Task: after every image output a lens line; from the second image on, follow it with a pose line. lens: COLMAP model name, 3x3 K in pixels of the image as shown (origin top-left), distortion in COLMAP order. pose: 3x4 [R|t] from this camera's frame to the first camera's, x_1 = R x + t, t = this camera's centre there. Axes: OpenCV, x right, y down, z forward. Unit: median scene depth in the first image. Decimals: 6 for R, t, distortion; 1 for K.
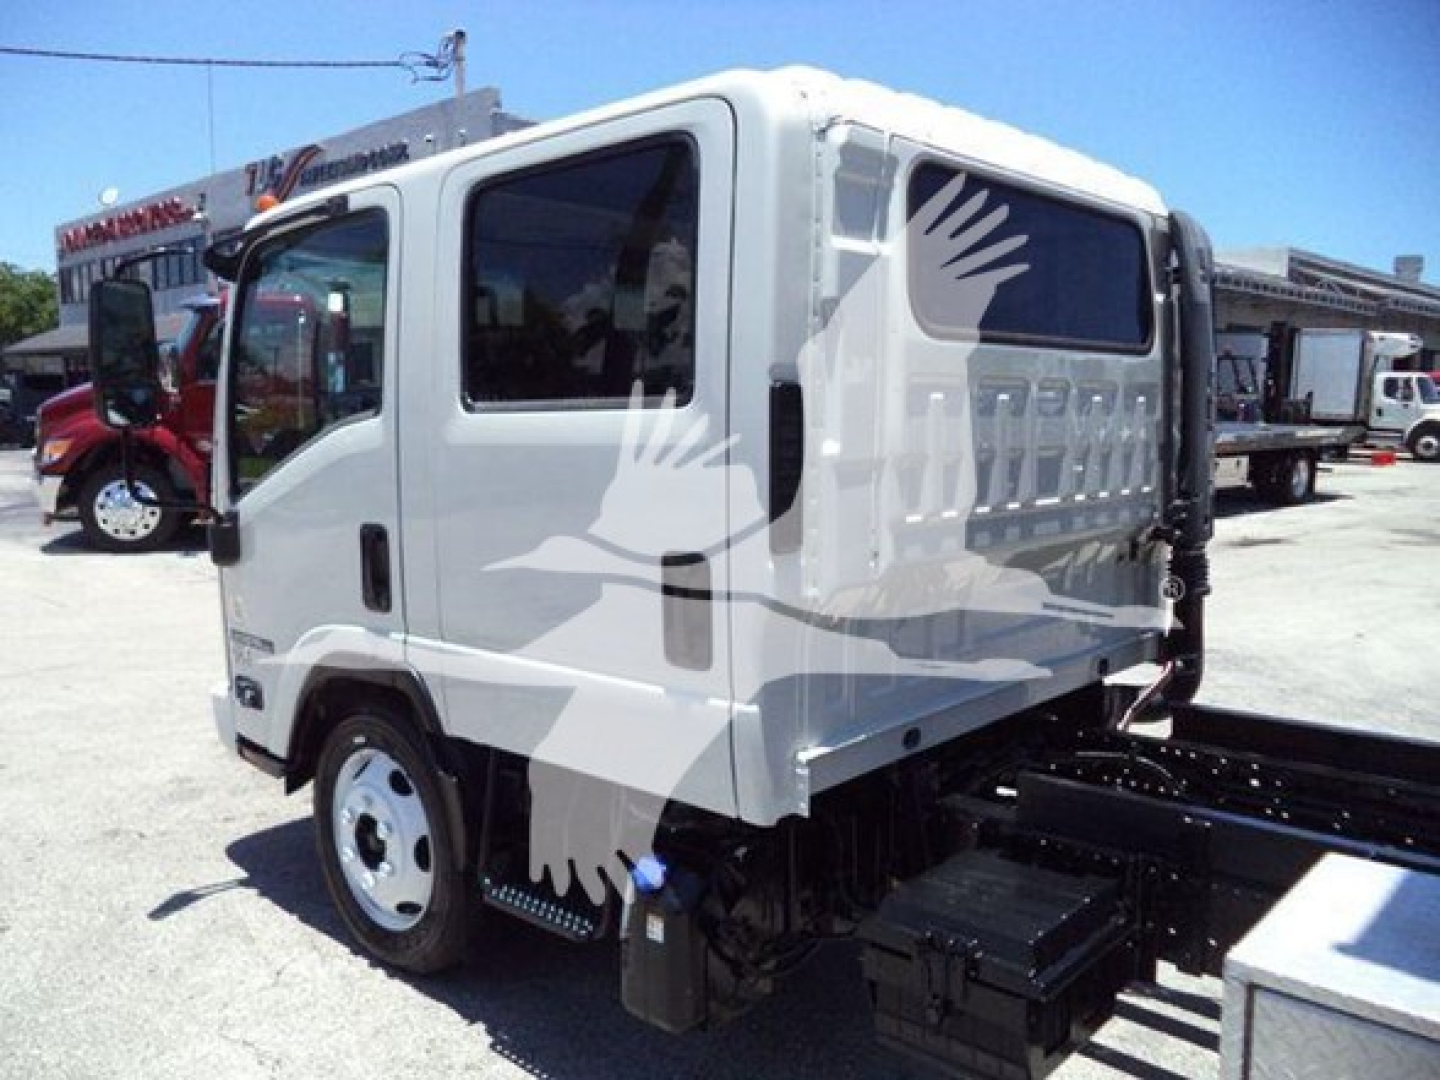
lens RADIAL K [[1146.6, 0, 713.2], [0, 1146.6, 564.8], [0, 0, 1]] dist [-0.013204, -0.003225]
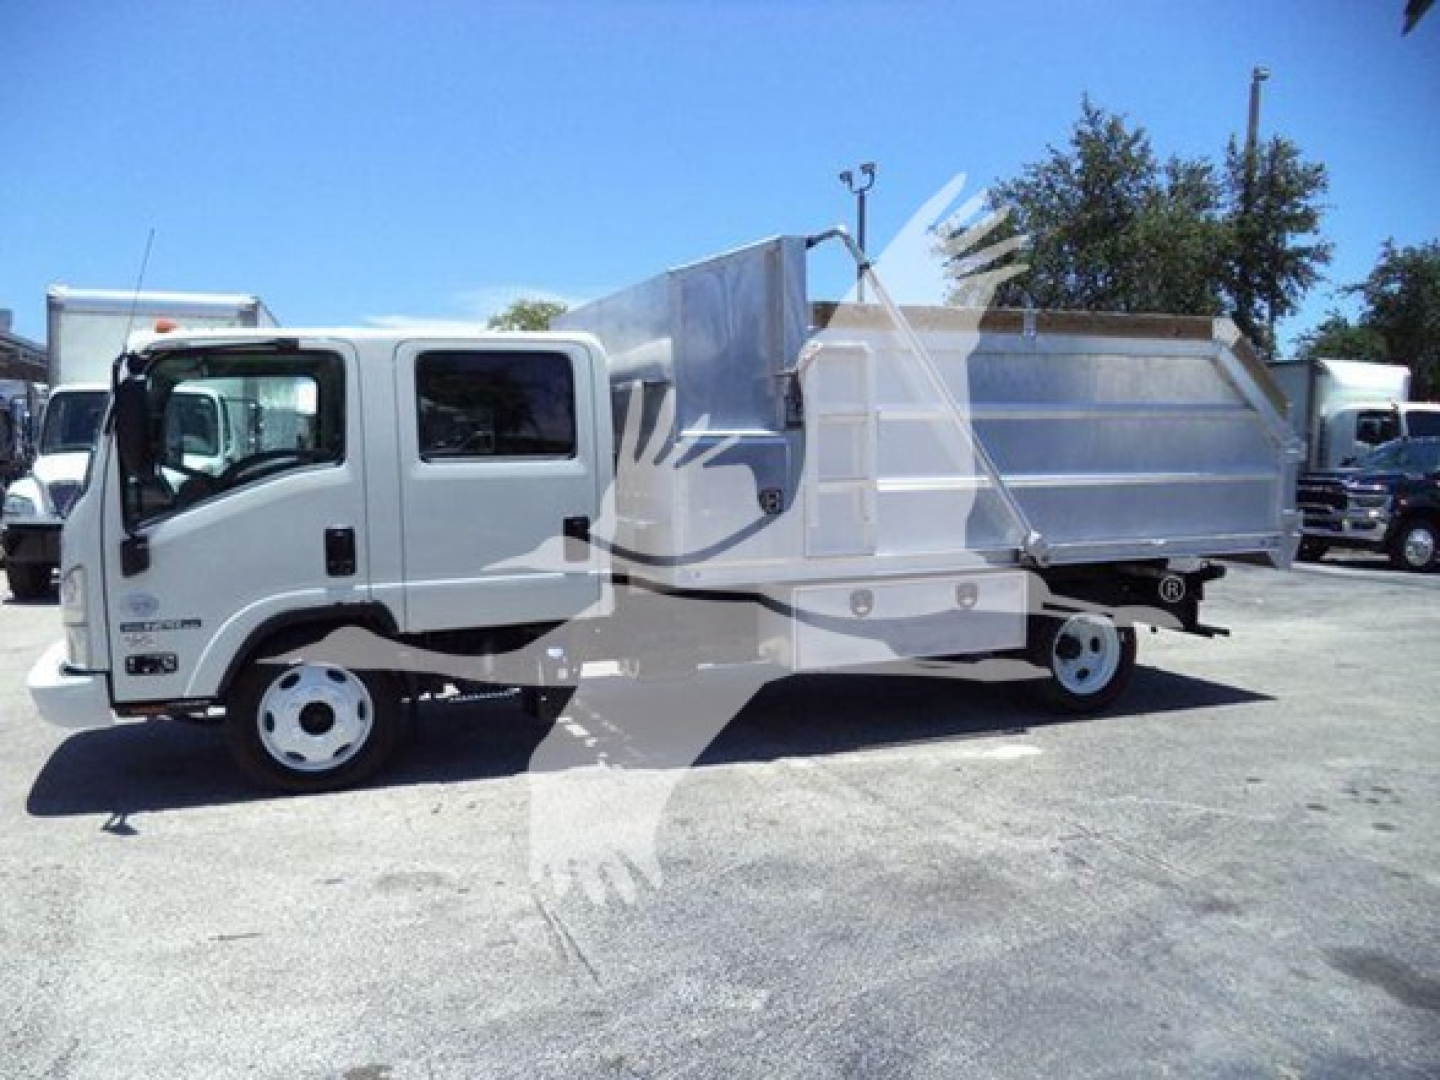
lens RADIAL K [[1185.9, 0, 722.8], [0, 1185.9, 548.1], [0, 0, 1]] dist [-0.020484, -0.005372]
pose [[0.402052, -0.077771, 0.912308, -0.479505], [0.120624, 0.992201, 0.031423, 0.003393], [-0.907637, 0.097413, 0.408297, -0.081236]]
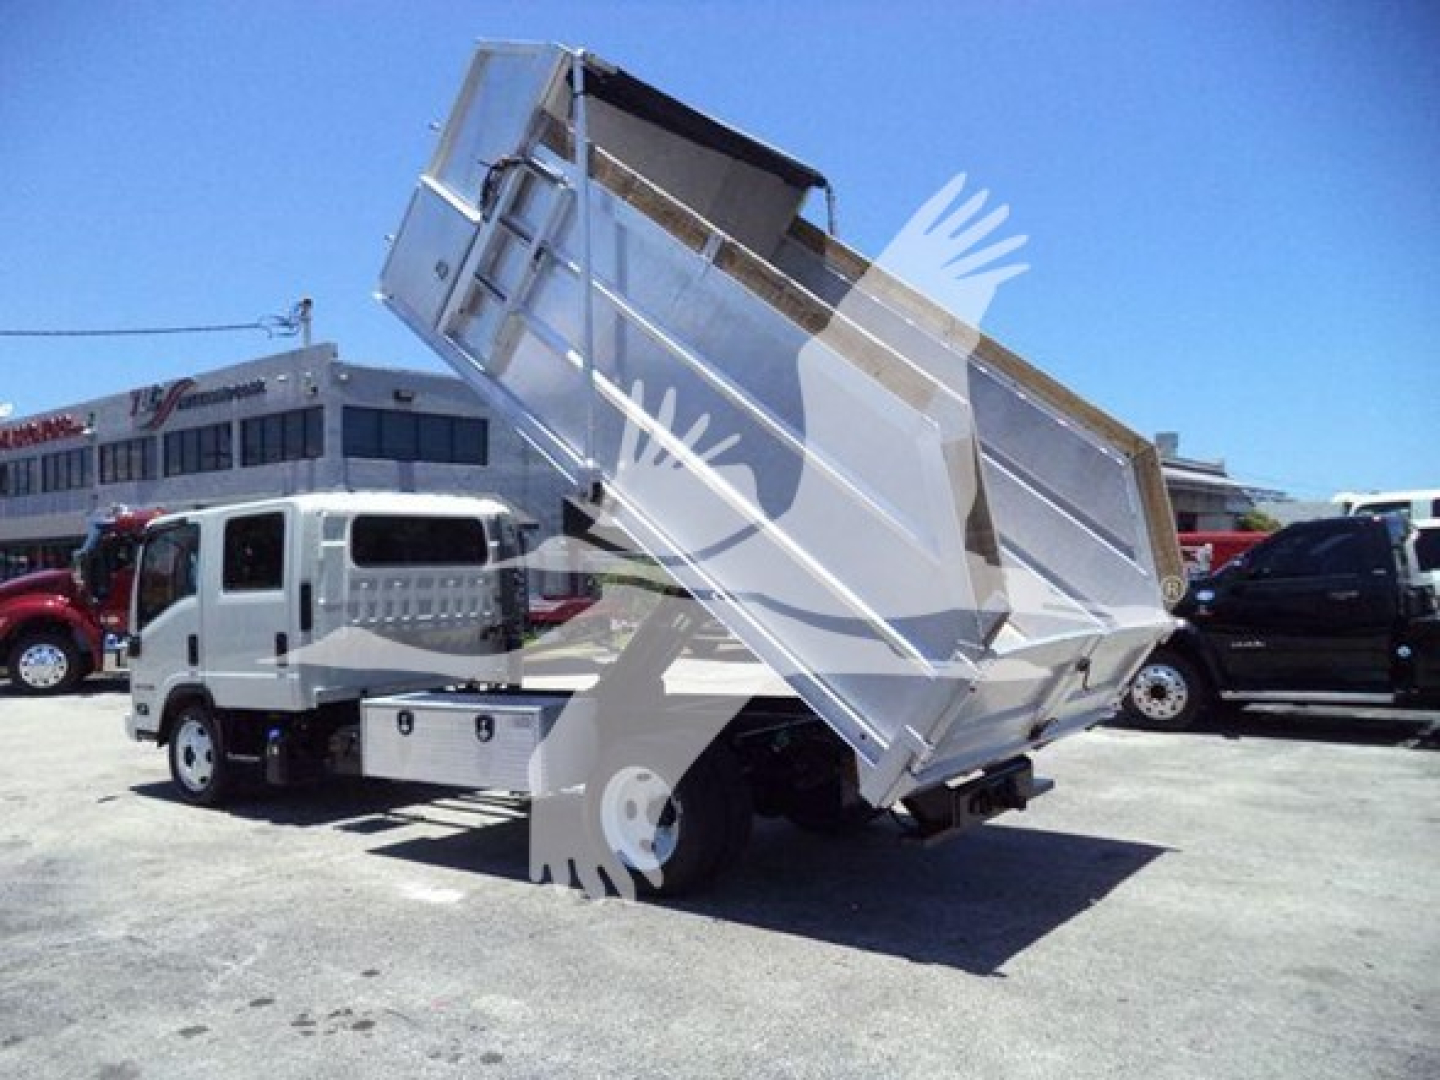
lens RADIAL K [[1185.0, 0, 728.4], [0, 1185.0, 544.2], [0, 0, 1]] dist [-0.031399, -0.002689]
pose [[0.994797, -0.025151, 0.098728, 0.200870], [0.040878, 0.986162, -0.160669, 0.072745], [-0.093321, 0.163869, 0.982058, -0.548364]]
